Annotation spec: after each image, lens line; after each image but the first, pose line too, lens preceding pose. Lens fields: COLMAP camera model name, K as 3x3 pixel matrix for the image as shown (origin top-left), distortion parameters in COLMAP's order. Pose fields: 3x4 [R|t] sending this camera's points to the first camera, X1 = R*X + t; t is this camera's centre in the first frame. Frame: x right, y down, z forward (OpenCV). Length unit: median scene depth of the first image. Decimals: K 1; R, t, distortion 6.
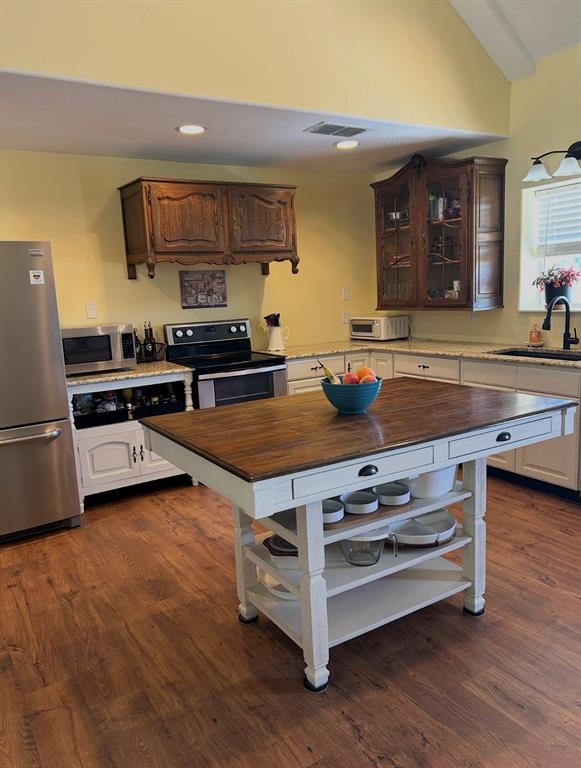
lens RADIAL K [[588.9, 0, 293.1], [0, 588.9, 386.3], [0, 0, 1]] dist [0.037280, -0.014118]
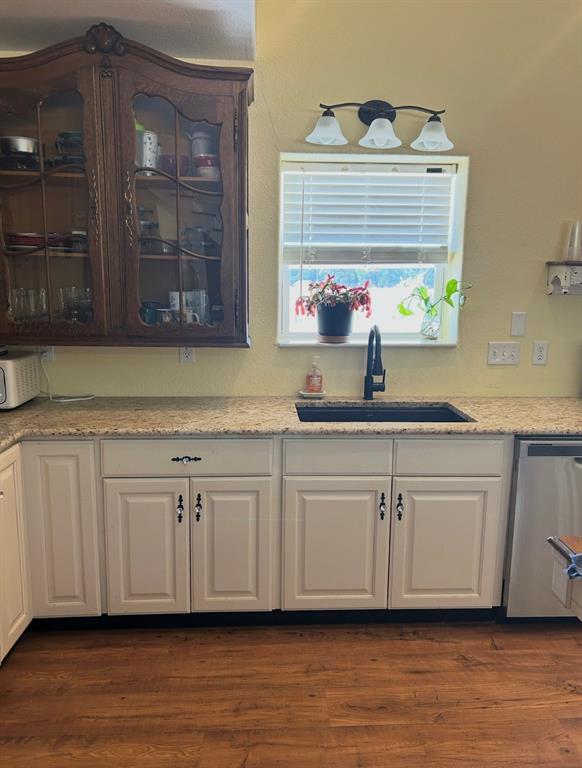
lens RADIAL K [[588.9, 0, 288.4], [0, 588.9, 384.3], [0, 0, 1]] dist [0.037280, -0.014118]
pose [[0.497922, -0.086776, 0.862869, -0.166173], [0.109050, 0.993348, 0.036971, -0.105707], [-0.860338, 0.075688, 0.504073, 0.667077]]
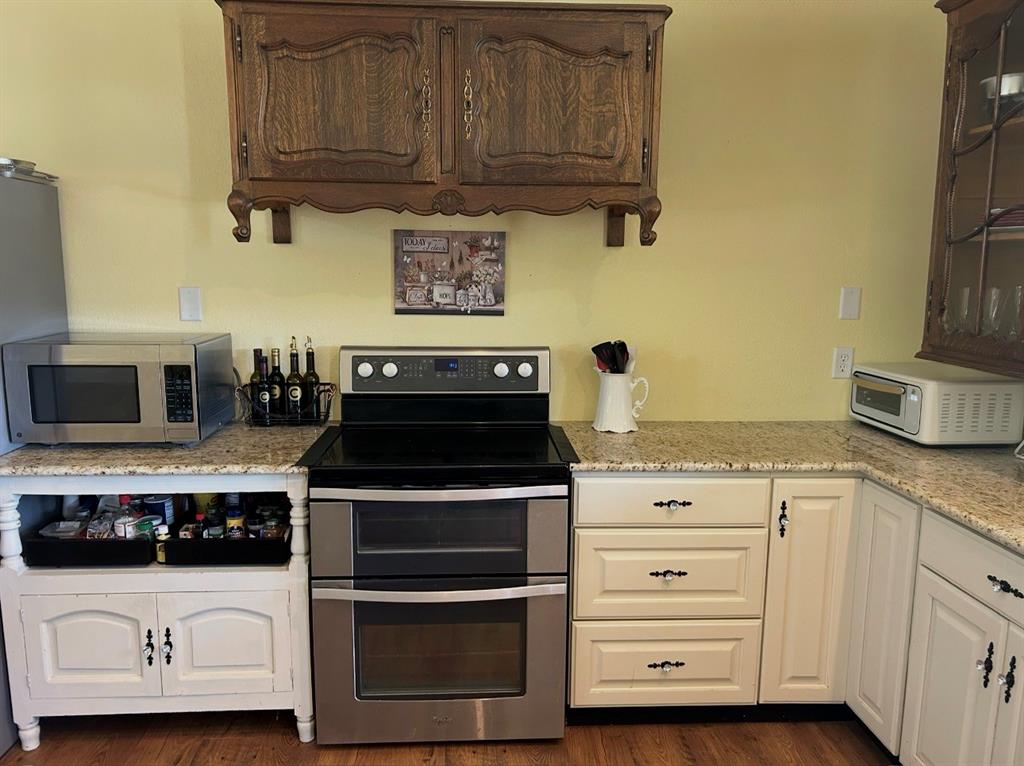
lens RADIAL K [[754.7, 0, 501.6], [0, 754.7, 378.9], [0, 0, 1]] dist [0.023673, -0.015844]
pose [[0.868128, 0.125725, -0.480154, 0.170613], [-0.132068, 0.991024, 0.020712, -0.108290], [0.478448, 0.045433, 0.876940, 0.554560]]
